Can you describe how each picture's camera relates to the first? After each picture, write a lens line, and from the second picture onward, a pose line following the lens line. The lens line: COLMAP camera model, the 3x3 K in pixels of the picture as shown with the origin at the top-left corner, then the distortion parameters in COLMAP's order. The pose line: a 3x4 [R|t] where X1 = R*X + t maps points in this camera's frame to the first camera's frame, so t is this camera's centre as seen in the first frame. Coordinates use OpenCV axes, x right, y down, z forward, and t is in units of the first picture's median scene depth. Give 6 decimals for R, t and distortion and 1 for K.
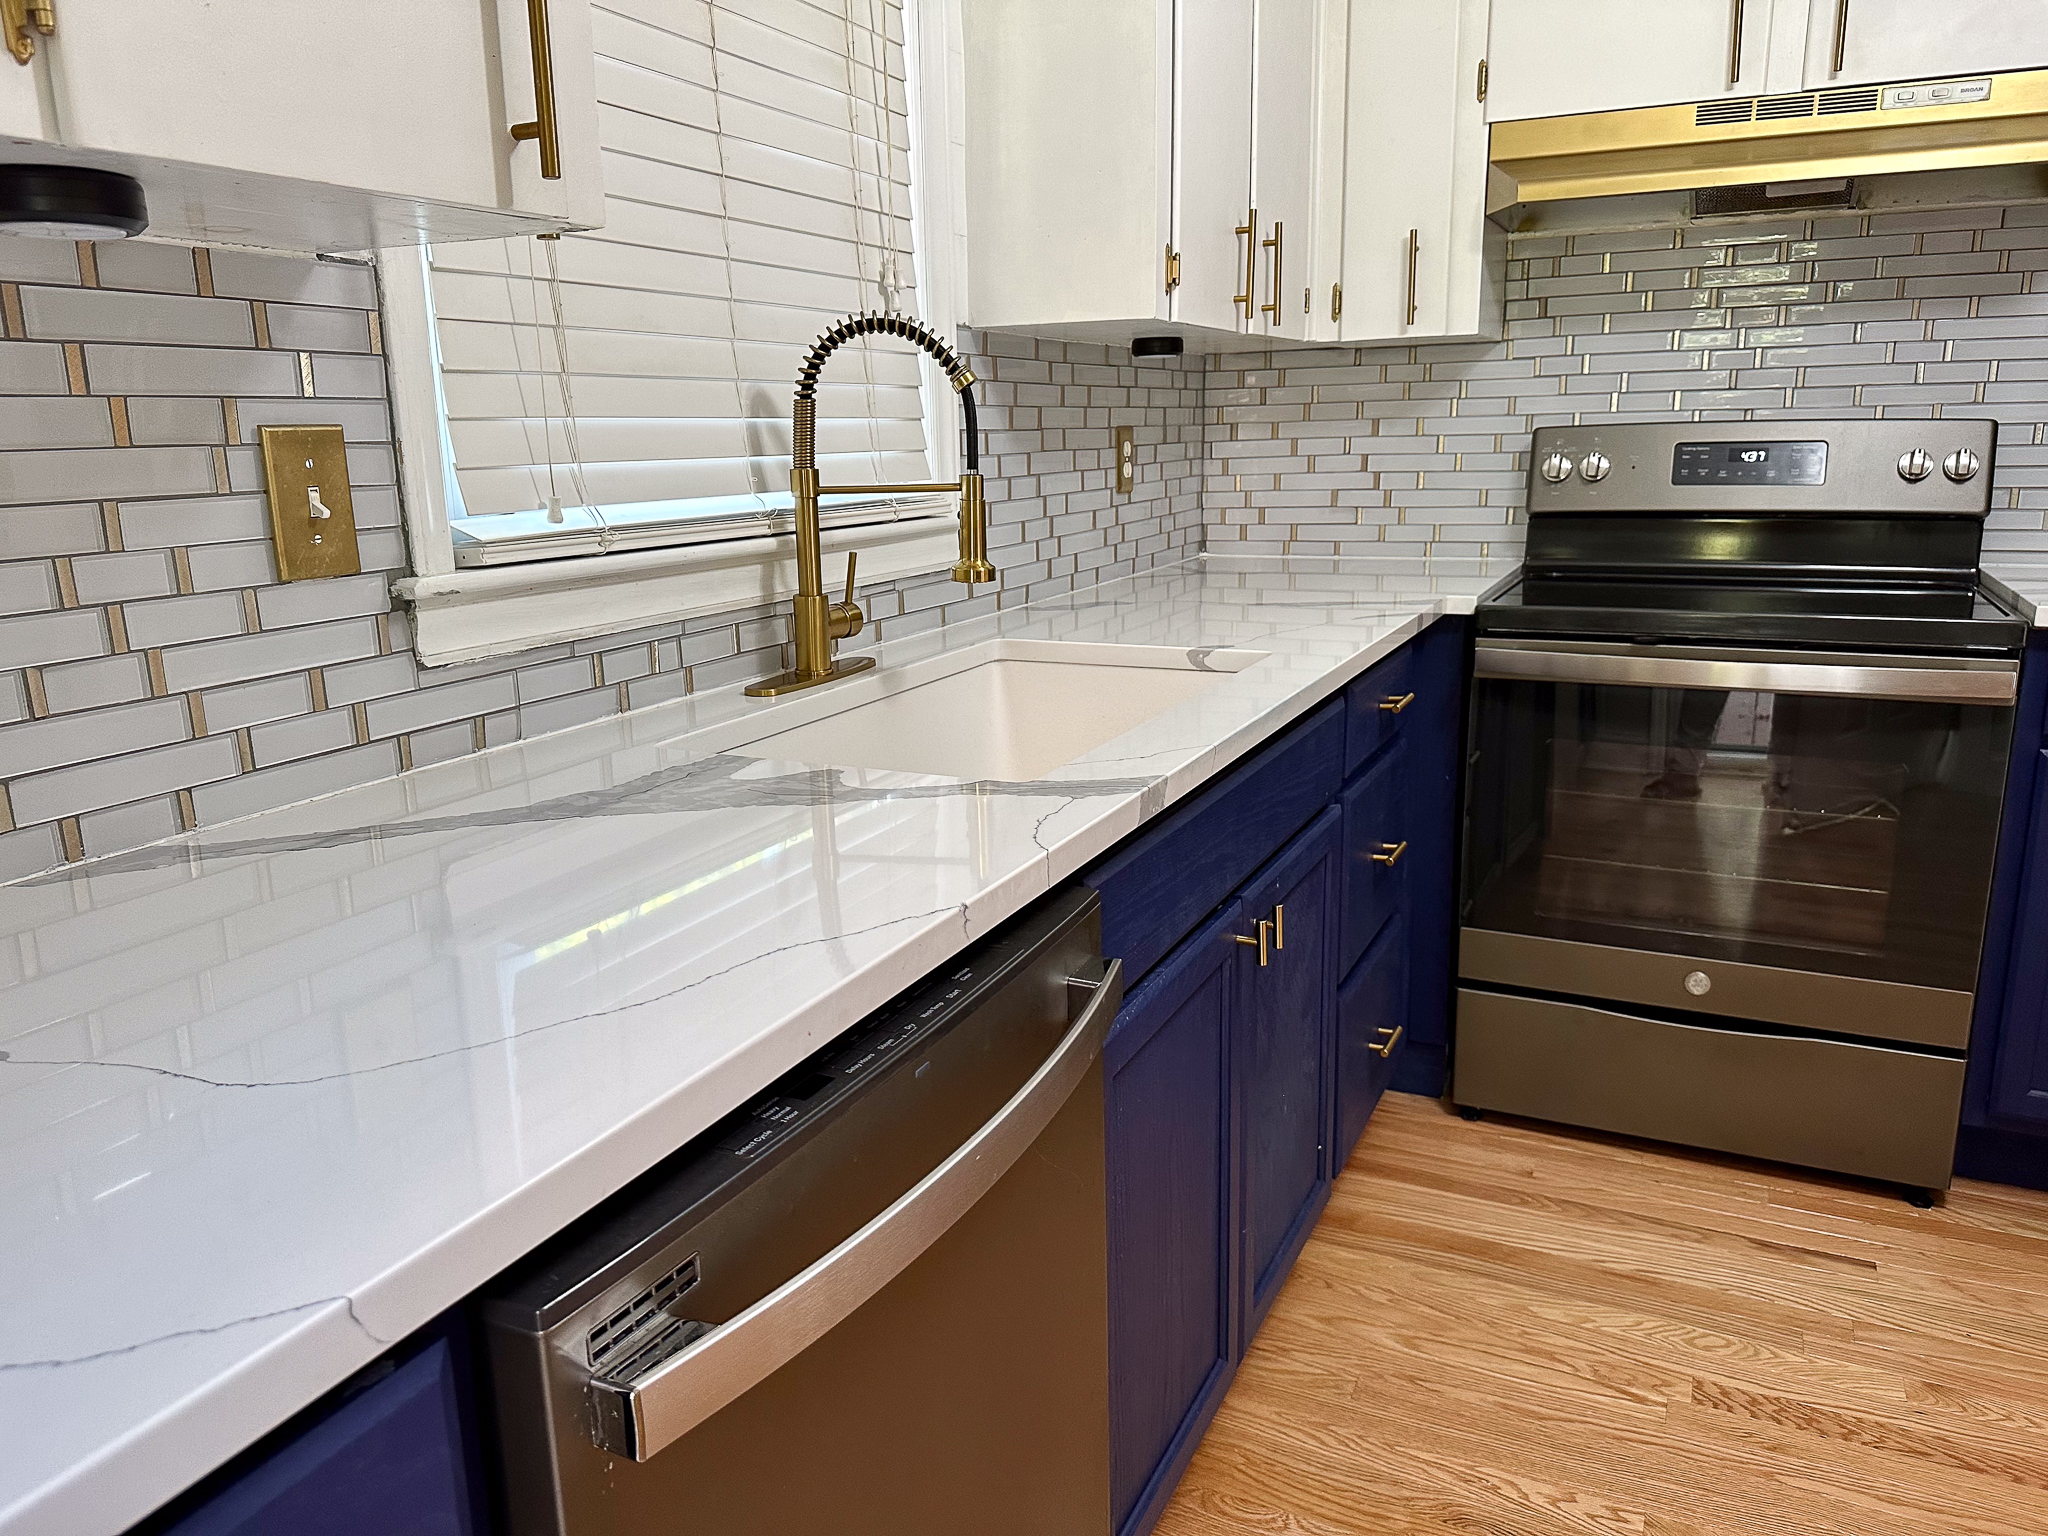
lens RADIAL K [[1473.5, 0, 1024.6], [0, 1473.5, 770.3], [0, 0, 1]] dist [-0.001272, -0.015356]
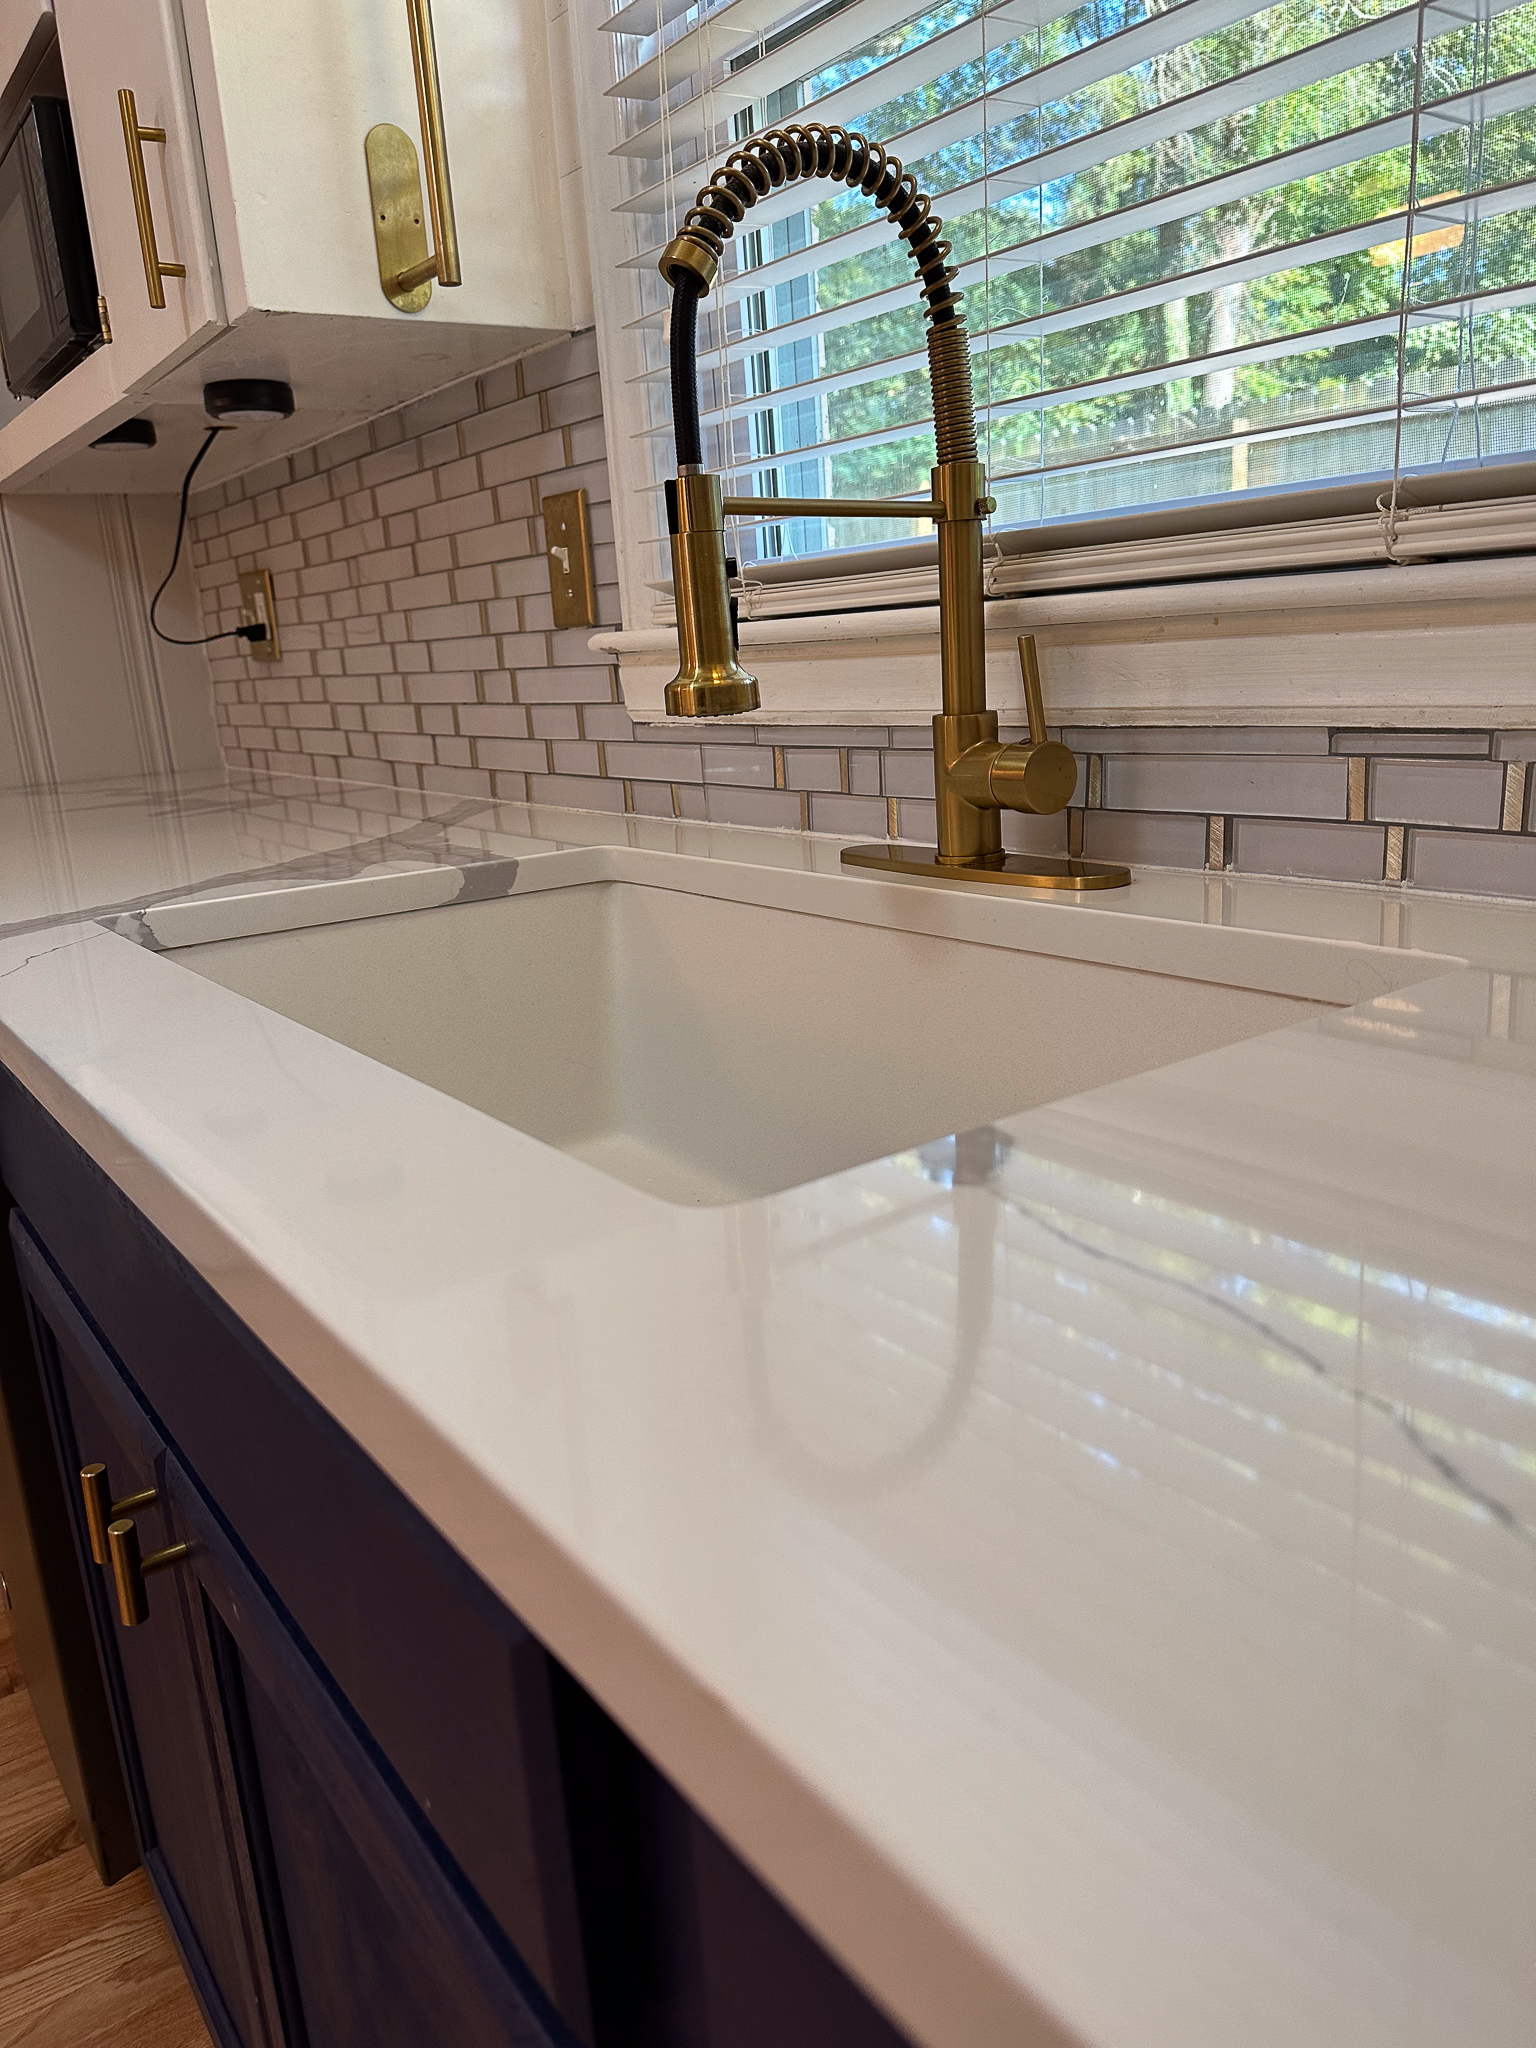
lens RADIAL K [[1473.5, 0, 769.9], [0, 1473.5, 1022.4], [0, 0, 1]] dist [-0.001272, -0.015356]
pose [[-0.465803, 0.261468, -0.845377, 0.550240], [-0.138513, 0.922027, 0.361496, -0.296395], [0.873981, 0.285482, -0.393266, 1.750688]]
